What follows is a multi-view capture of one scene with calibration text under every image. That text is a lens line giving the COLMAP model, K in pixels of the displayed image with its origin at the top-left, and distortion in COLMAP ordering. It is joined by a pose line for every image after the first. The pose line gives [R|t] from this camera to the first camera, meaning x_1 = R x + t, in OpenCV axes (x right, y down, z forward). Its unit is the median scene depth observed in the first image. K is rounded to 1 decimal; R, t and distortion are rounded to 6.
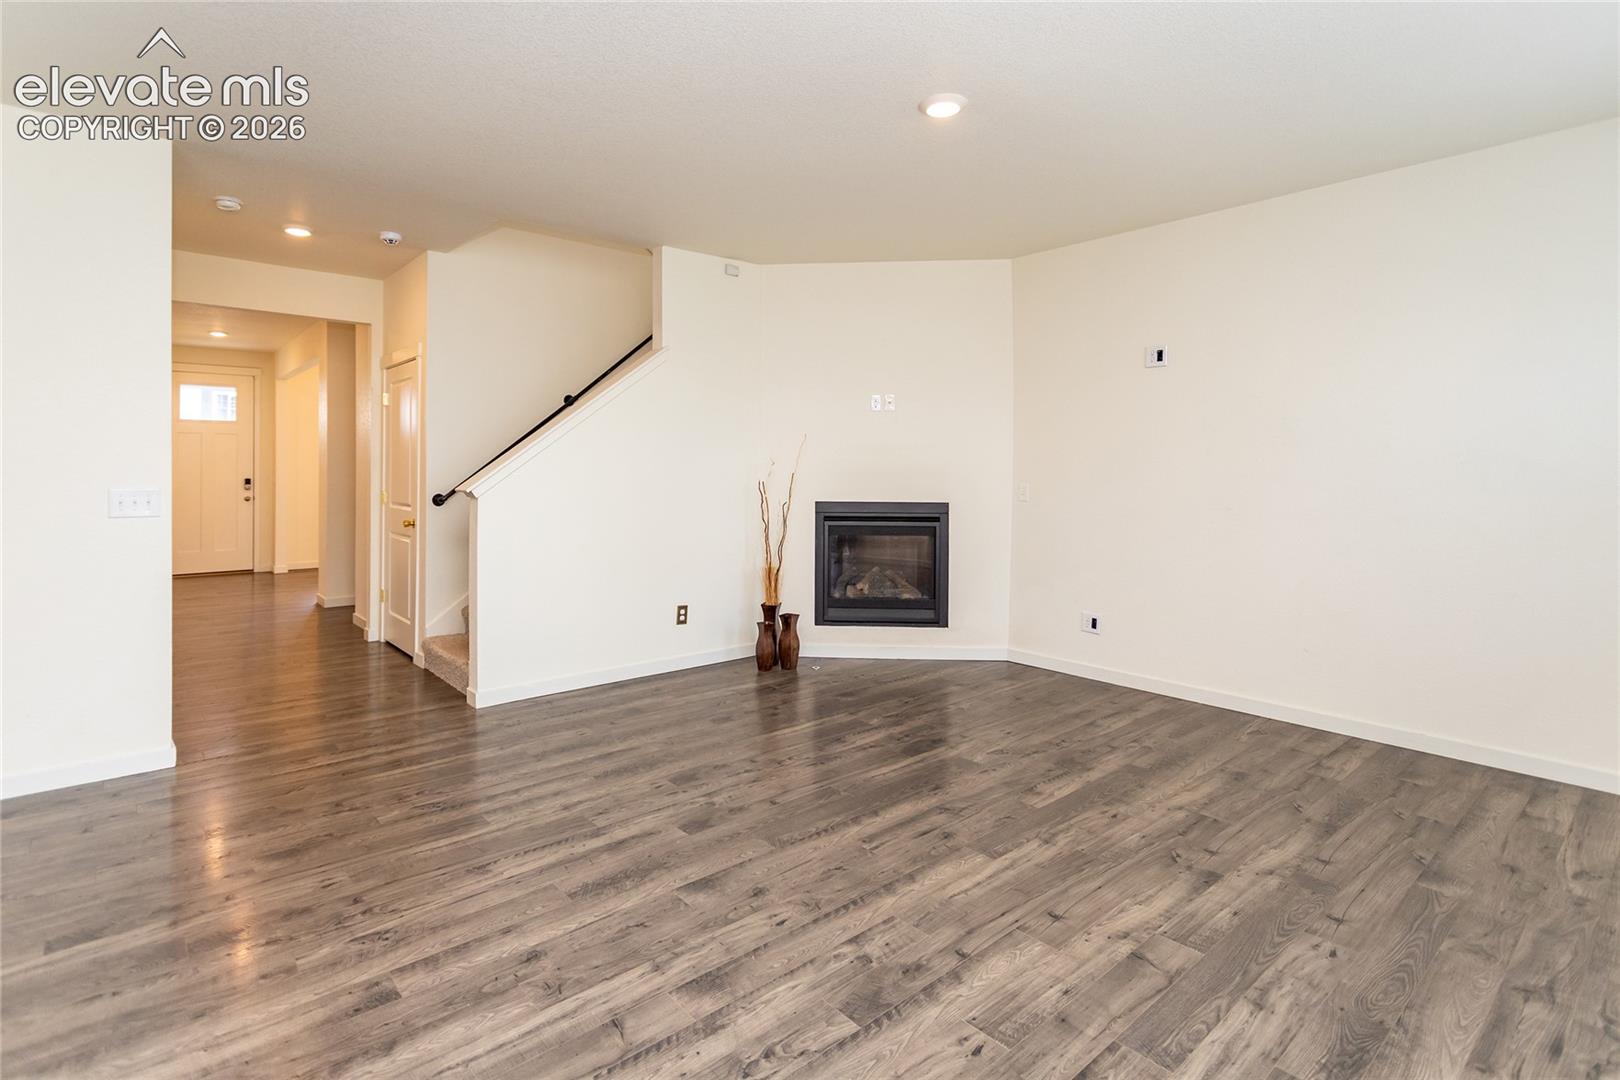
lens RADIAL K [[788.4, 0, 785.6], [0, 788.4, 479.1], [0, 0, 1]] dist [-0.000246, 0.000533]
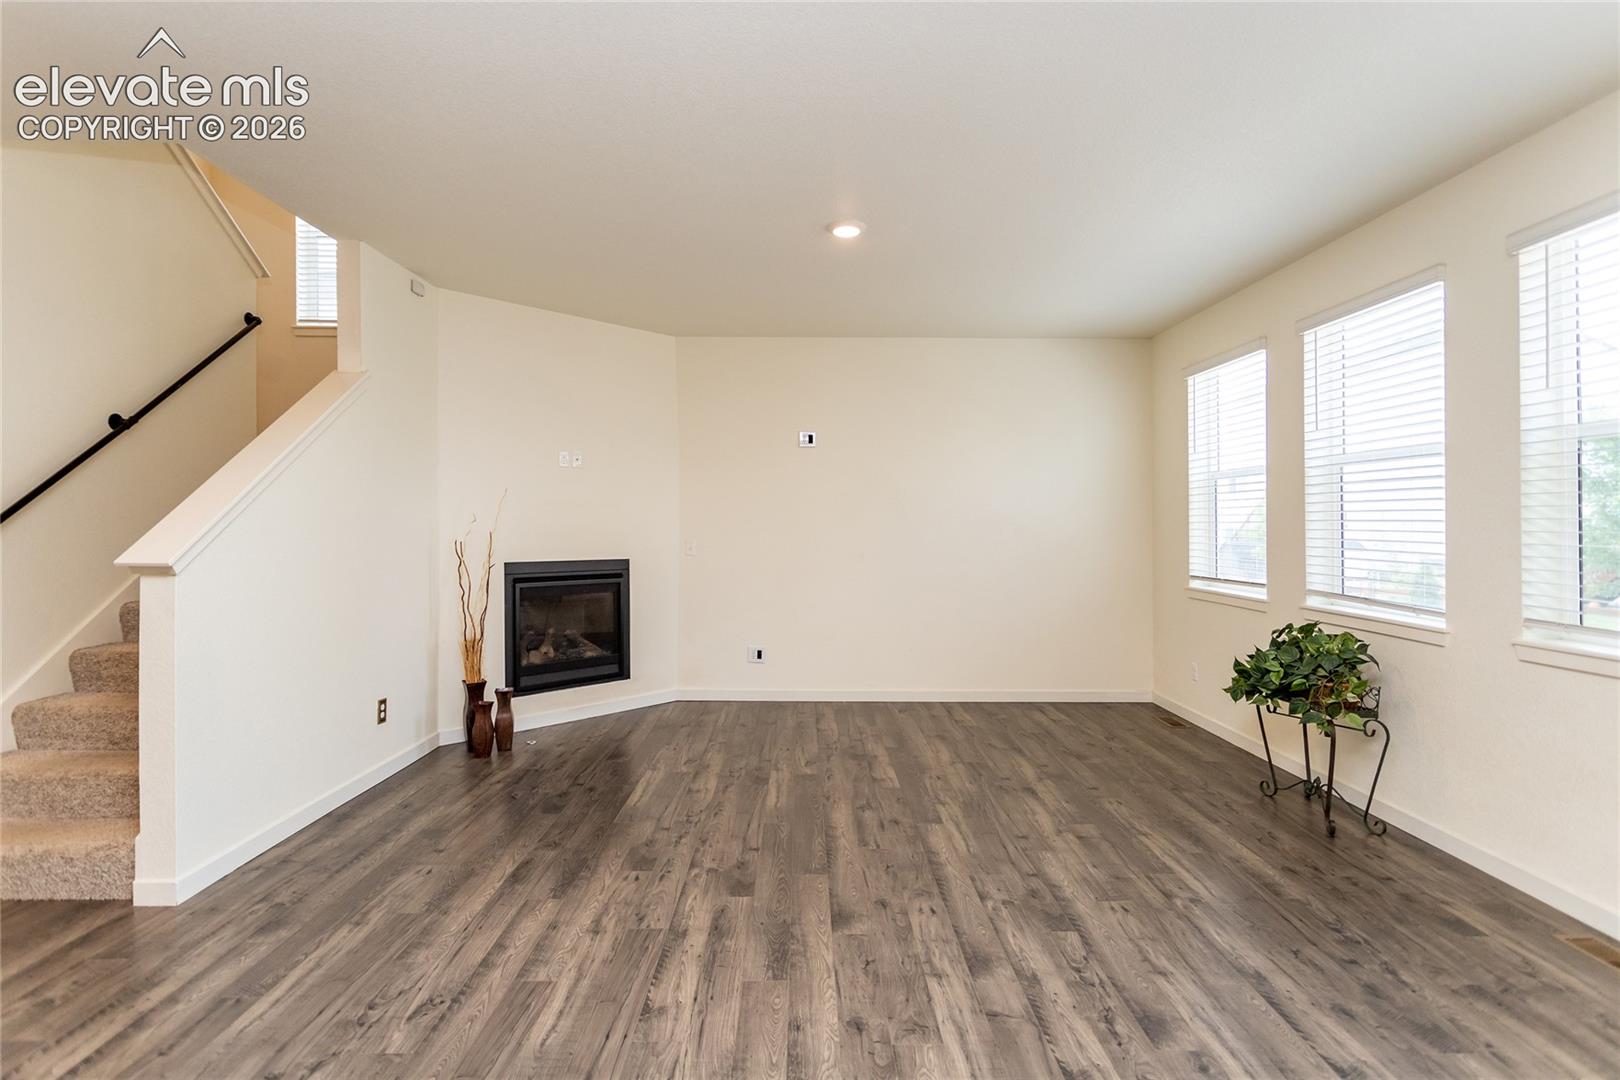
lens RADIAL K [[779.2, 0, 788.5], [0, 779.2, 528.1], [0, 0, 1]] dist [-0.000521, 0.000063]
pose [[0.647367, -0.003819, 0.762169, -0.823271], [0.007965, 0.999967, -0.001754, -0.014698], [-0.762137, 0.007206, 0.647376, 0.311970]]
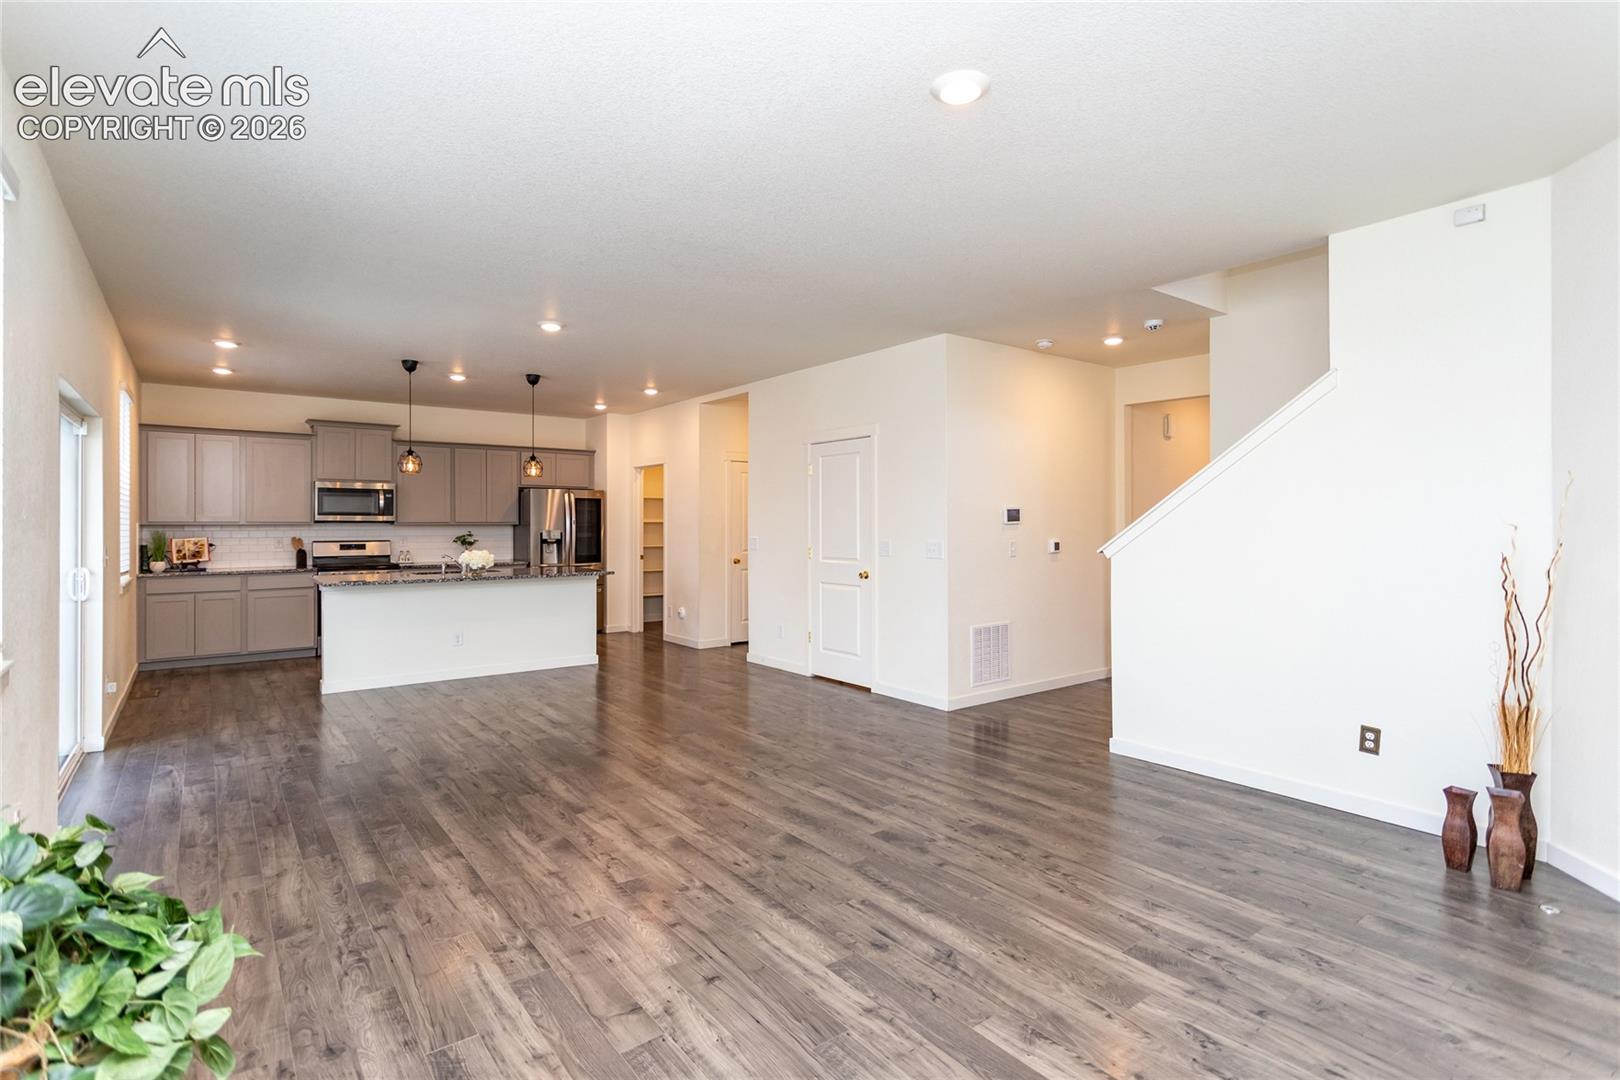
lens RADIAL K [[779.2, 0, 788.5], [0, 779.2, 528.1], [0, 0, 1]] dist [-0.000521, 0.000063]
pose [[-0.056818, 0.000967, -0.998384, 1.060942], [-0.013851, 0.999903, 0.001757, -0.022640], [0.998288, 0.013928, -0.056799, 0.911169]]
